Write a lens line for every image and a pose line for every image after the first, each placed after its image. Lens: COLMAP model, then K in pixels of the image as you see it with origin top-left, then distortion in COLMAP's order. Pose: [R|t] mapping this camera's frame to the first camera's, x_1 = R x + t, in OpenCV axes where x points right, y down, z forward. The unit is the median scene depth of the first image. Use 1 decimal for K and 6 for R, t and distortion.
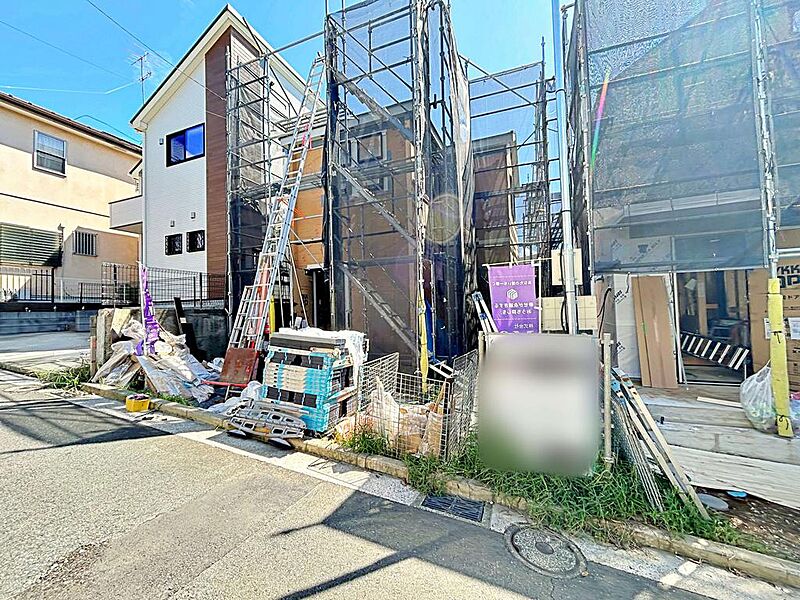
lens RADIAL K [[326.1, 0, 400.0], [0, 326.1, 300.0], [0, 0, 1]] dist [0.002983, 0.000267]
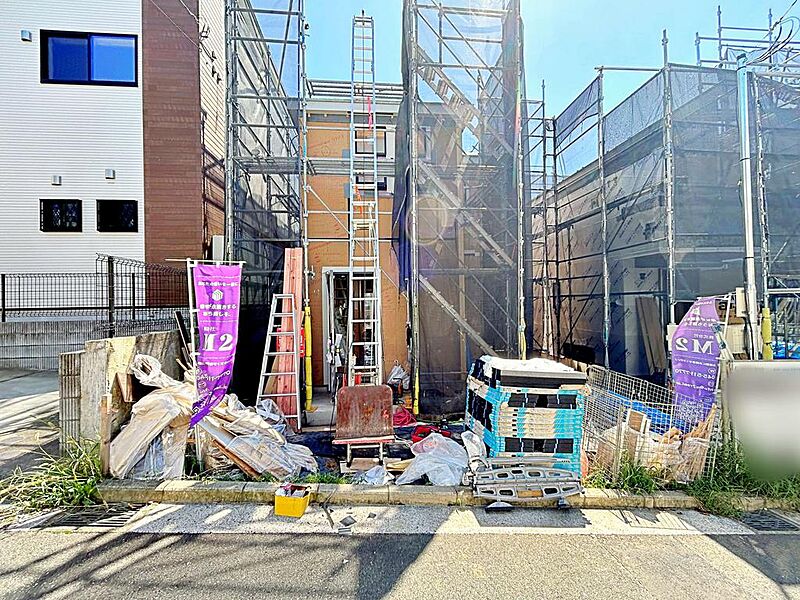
lens RADIAL K [[324.7, 0, 400.0], [0, 324.7, 300.0], [0, 0, 1]] dist [0.002366, -0.000381]
pose [[0.887588, 0.013947, 0.460428, -1.040215], [-0.020705, 0.999739, 0.009631, -0.078927], [-0.460173, -0.018082, 0.887645, 0.426254]]
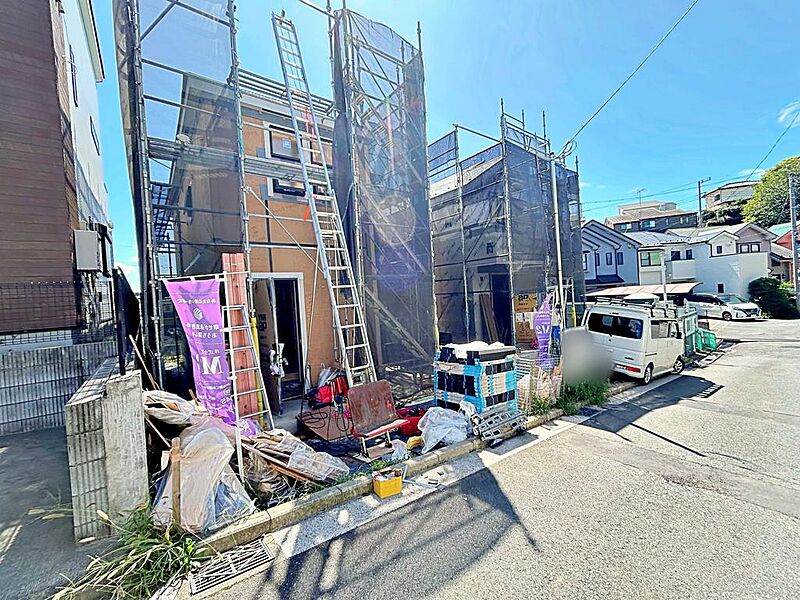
lens RADIAL K [[324.7, 0, 400.0], [0, 324.7, 300.0], [0, 0, 1]] dist [0.002366, -0.000381]
pose [[0.499476, -0.021406, 0.866063, -1.588067], [0.021935, 0.999687, 0.012059, -0.101564], [-0.866050, 0.012974, 0.499789, 0.705524]]
